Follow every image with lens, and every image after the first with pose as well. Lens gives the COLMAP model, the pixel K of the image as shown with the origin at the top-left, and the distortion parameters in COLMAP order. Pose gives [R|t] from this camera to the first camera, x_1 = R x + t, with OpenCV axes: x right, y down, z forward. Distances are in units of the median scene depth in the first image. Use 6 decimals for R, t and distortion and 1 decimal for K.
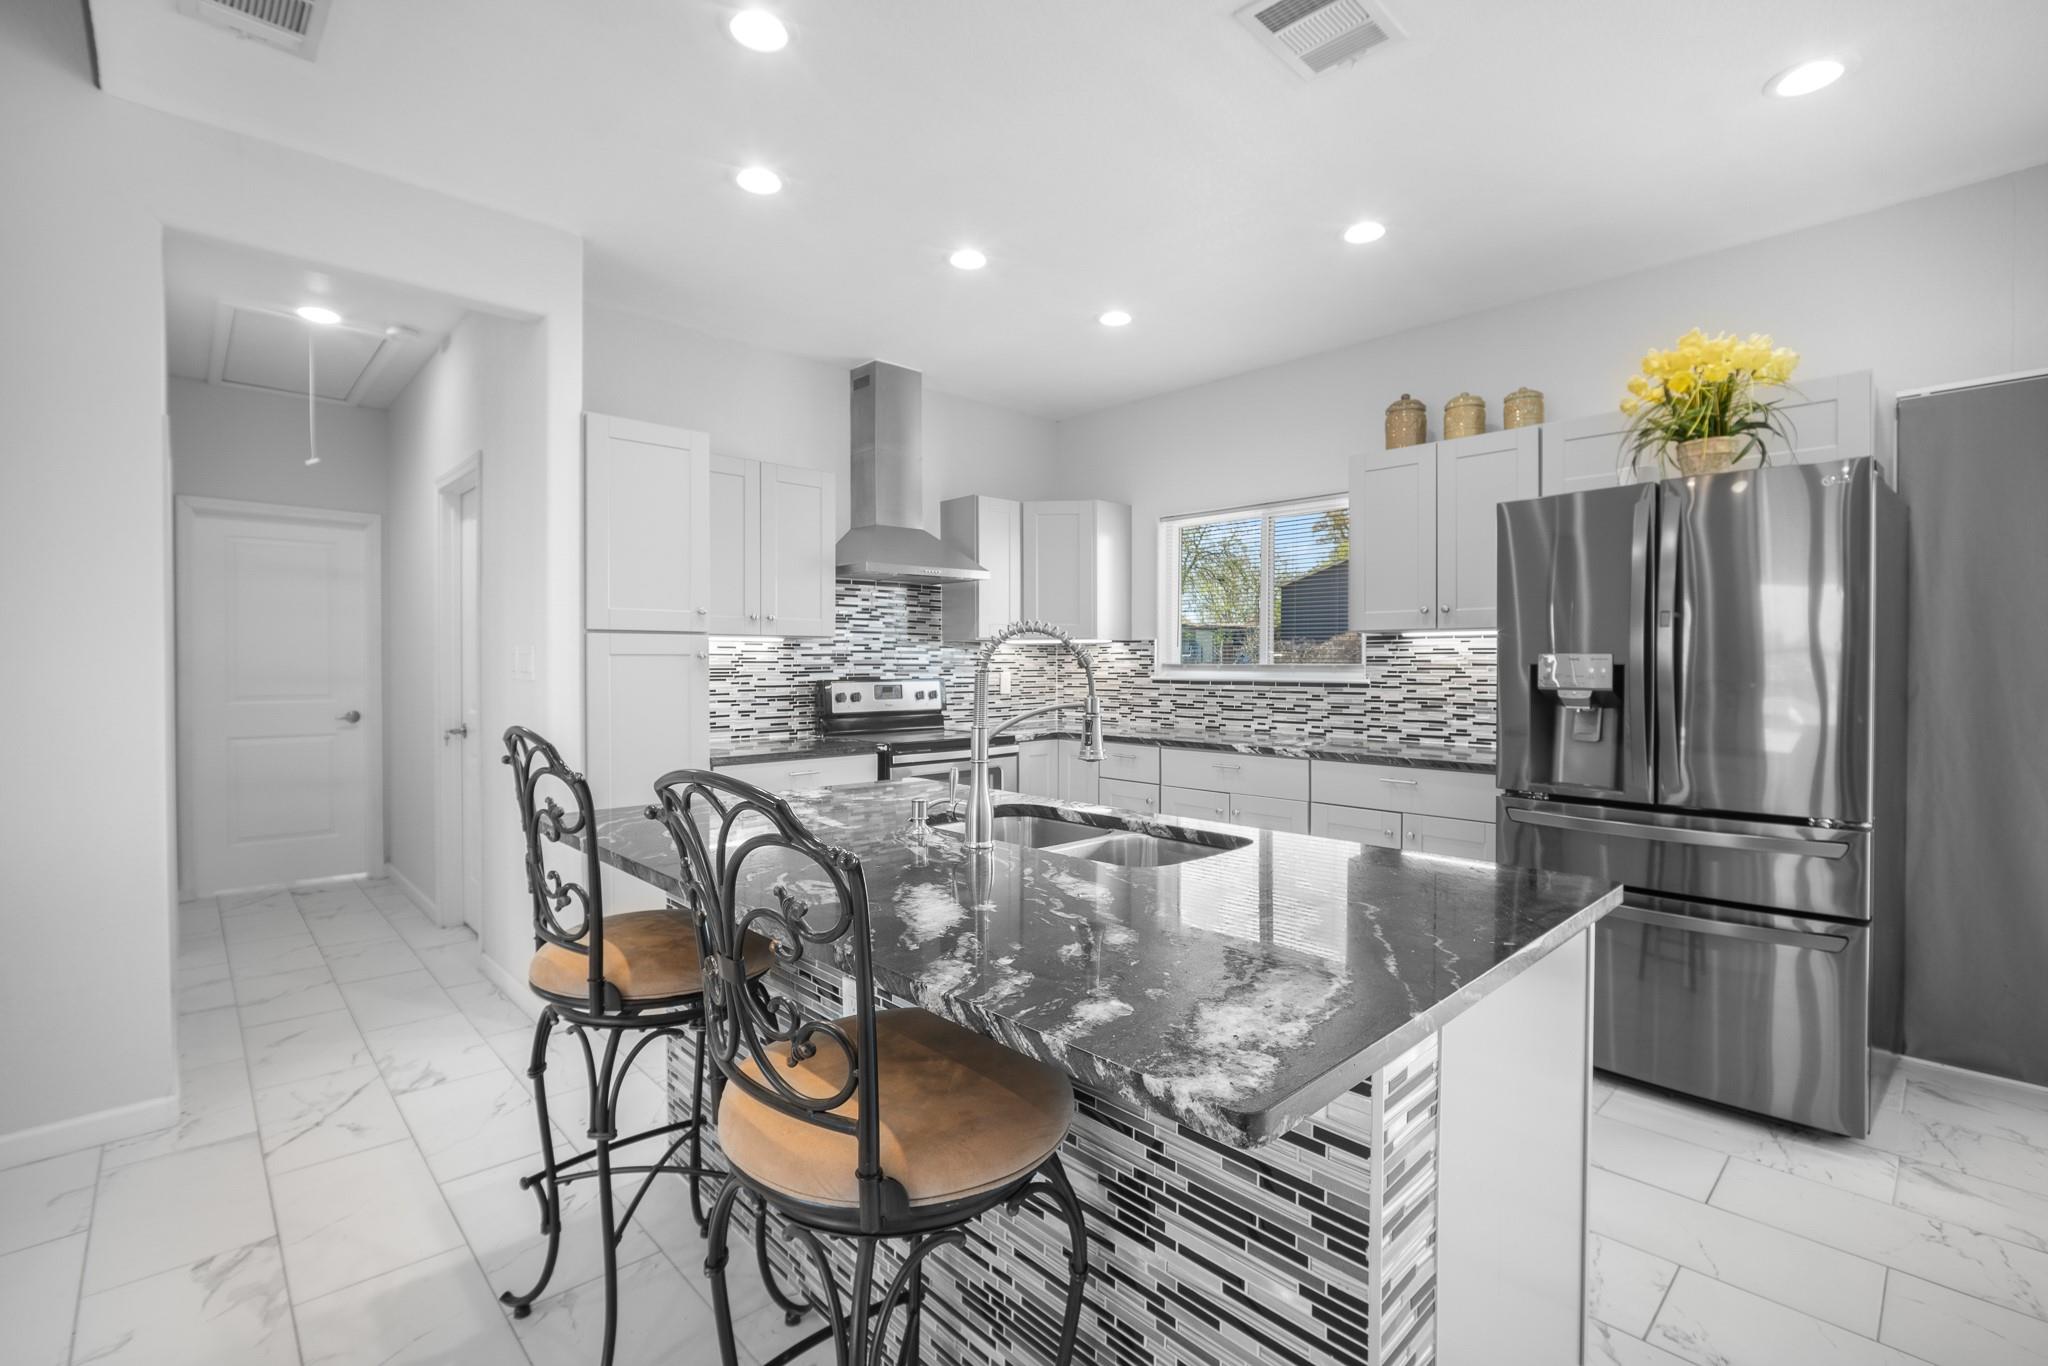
lens RADIAL K [[913.8, 0, 1017.2], [0, 913.8, 675.3], [0, 0, 1]] dist [-0.030533, 0.010552]
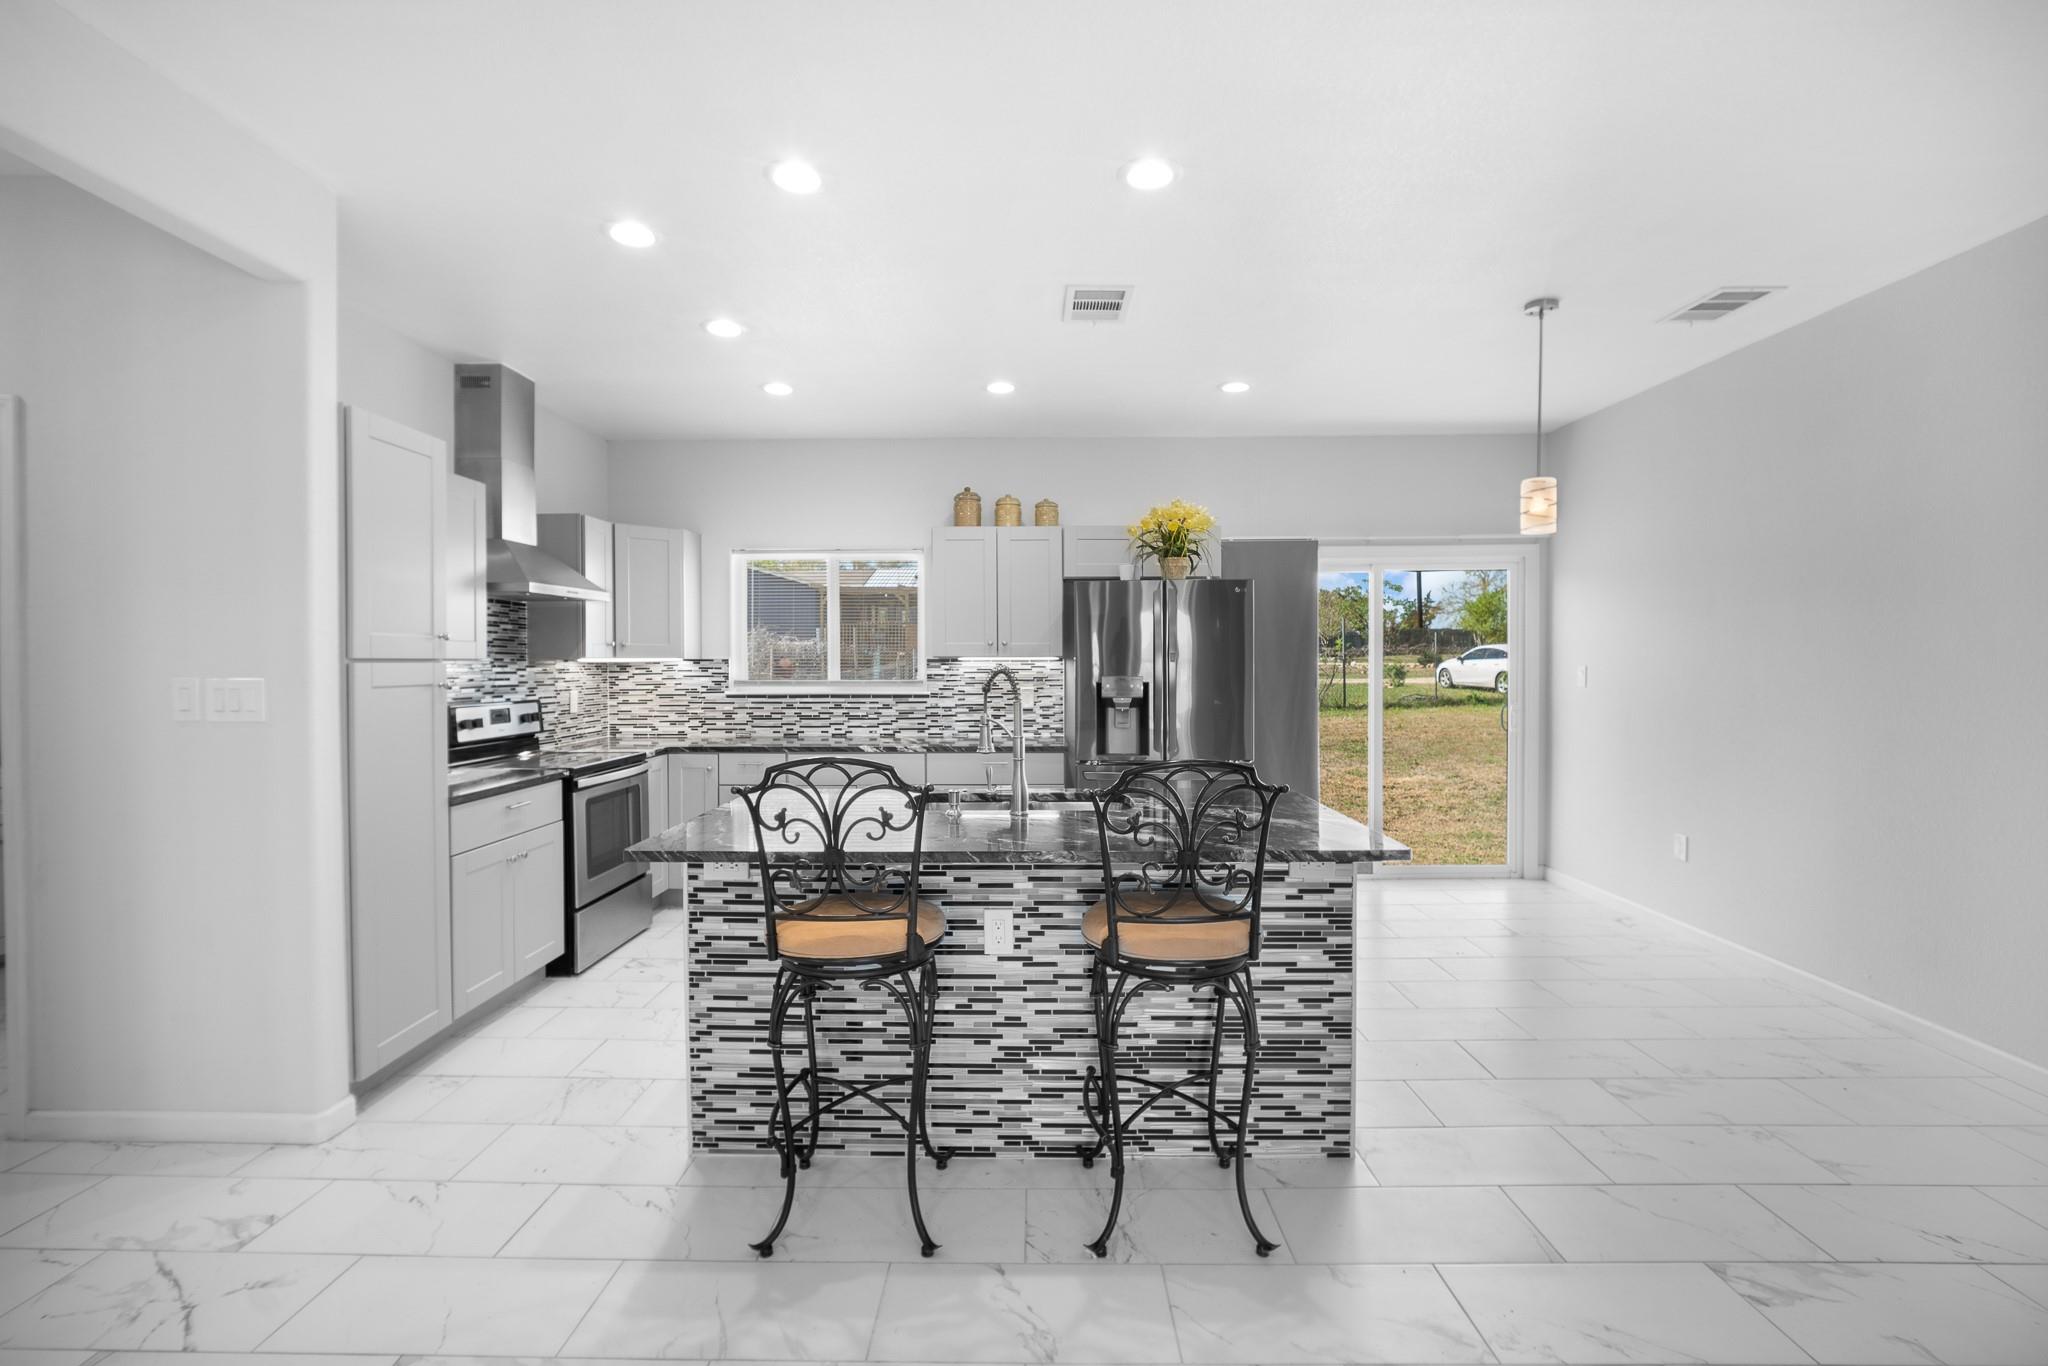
lens RADIAL K [[913.8, 0, 1017.2], [0, 913.8, 675.3], [0, 0, 1]] dist [-0.030533, 0.010552]
pose [[0.698044, -0.011344, 0.715965, -0.495559], [0.012794, 0.999912, 0.003369, -0.022727], [-0.715941, 0.006808, 0.698128, -0.033239]]
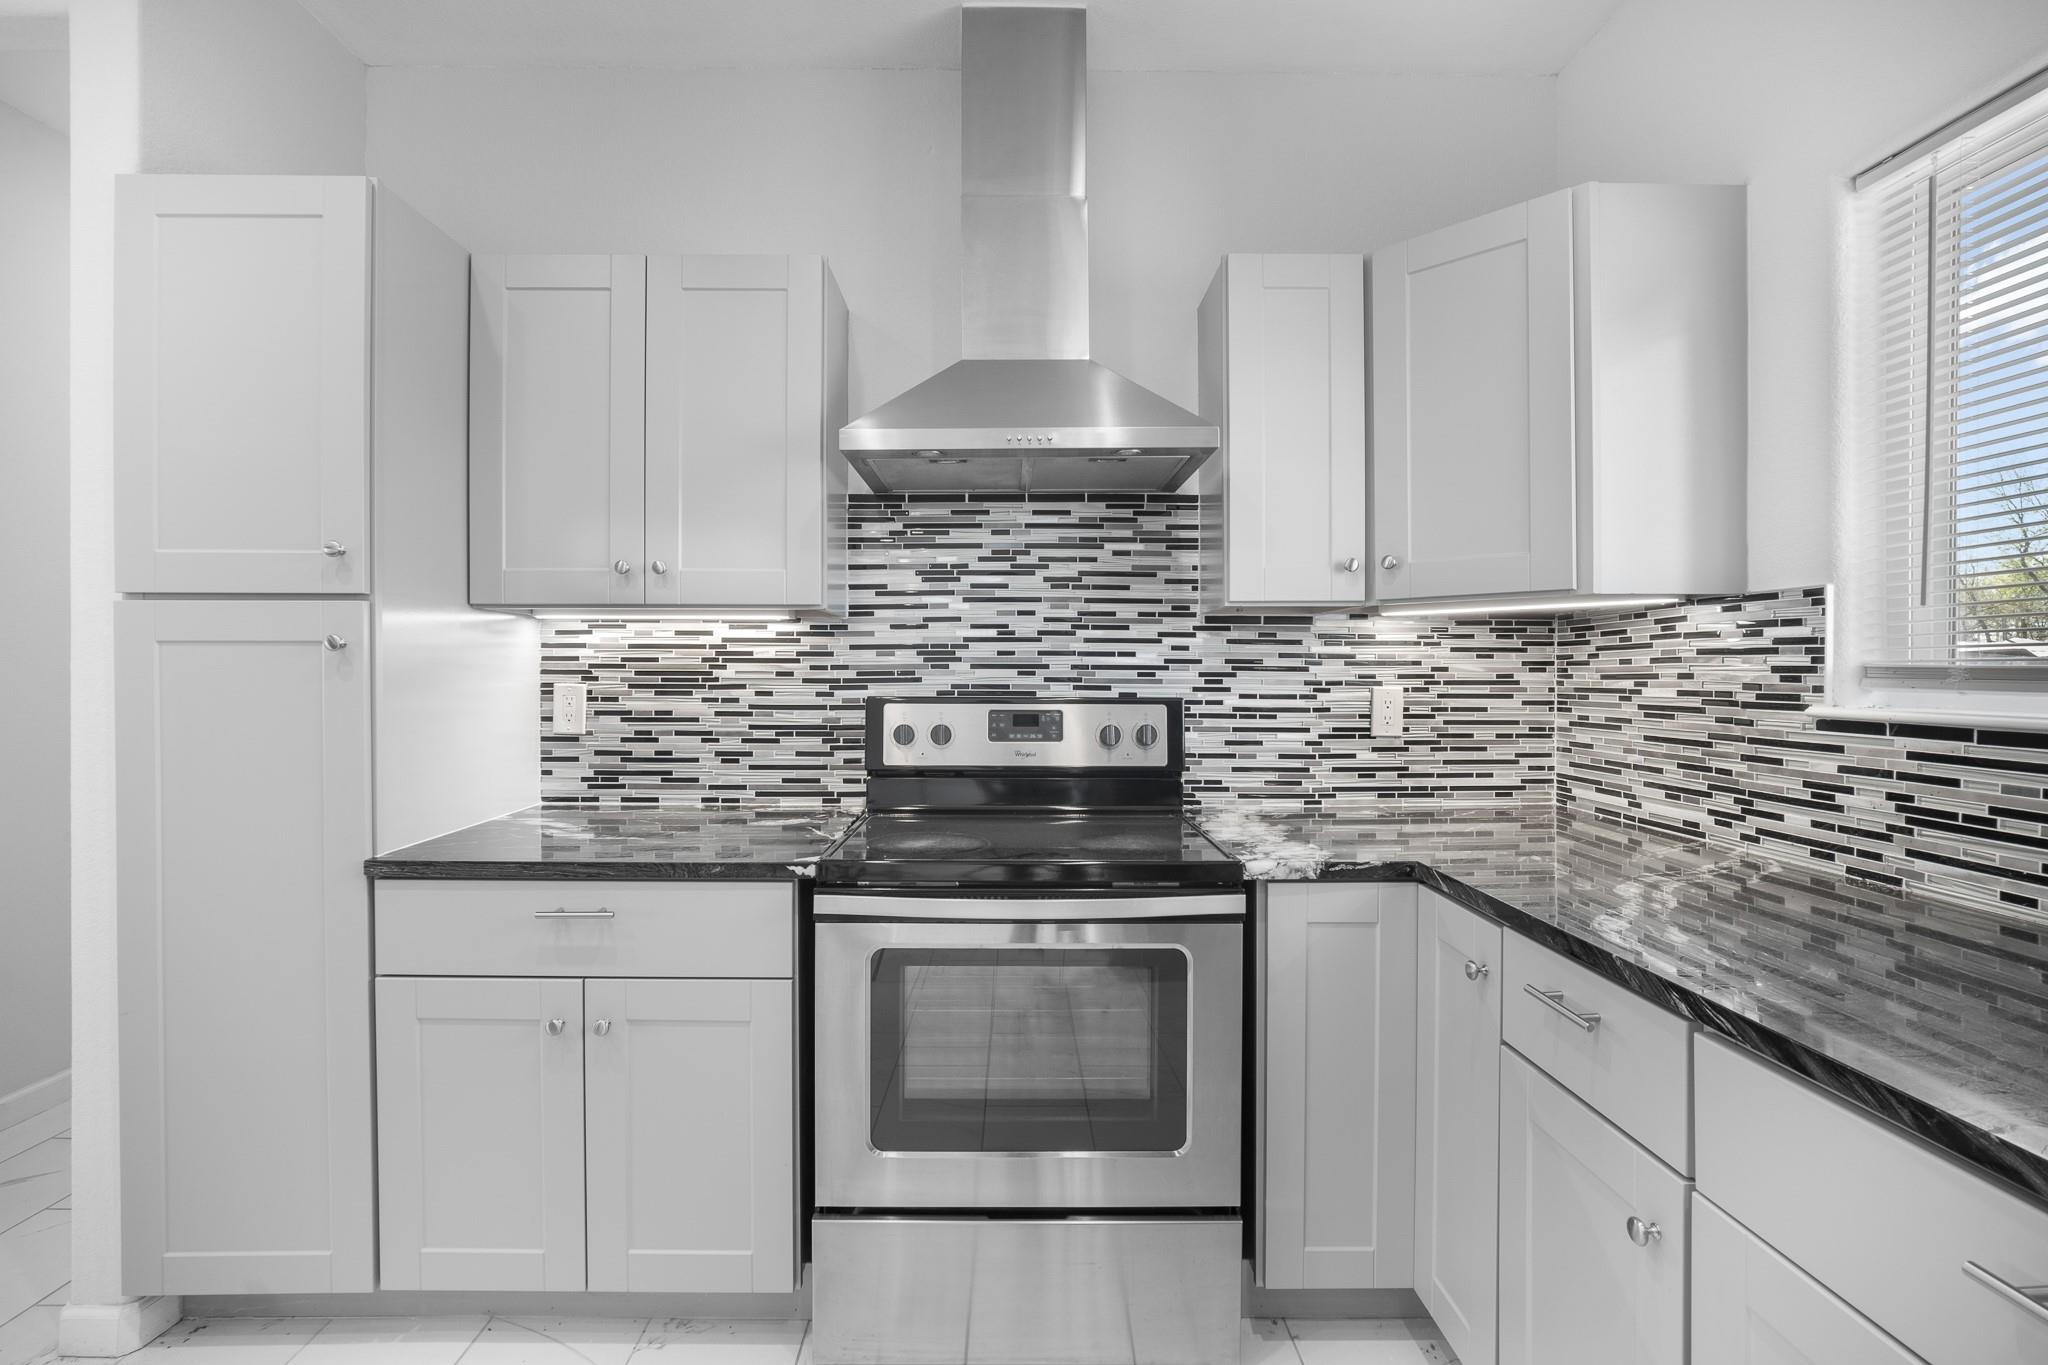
lens RADIAL K [[913.8, 0, 1017.2], [0, 913.8, 674.8], [0, 0, 1]] dist [-0.030533, 0.010552]
pose [[0.735282, 0.006896, -0.677726, 0.192660], [-0.011585, 0.999930, -0.002394, -0.007169], [0.677662, 0.009612, 0.735311, 0.745638]]
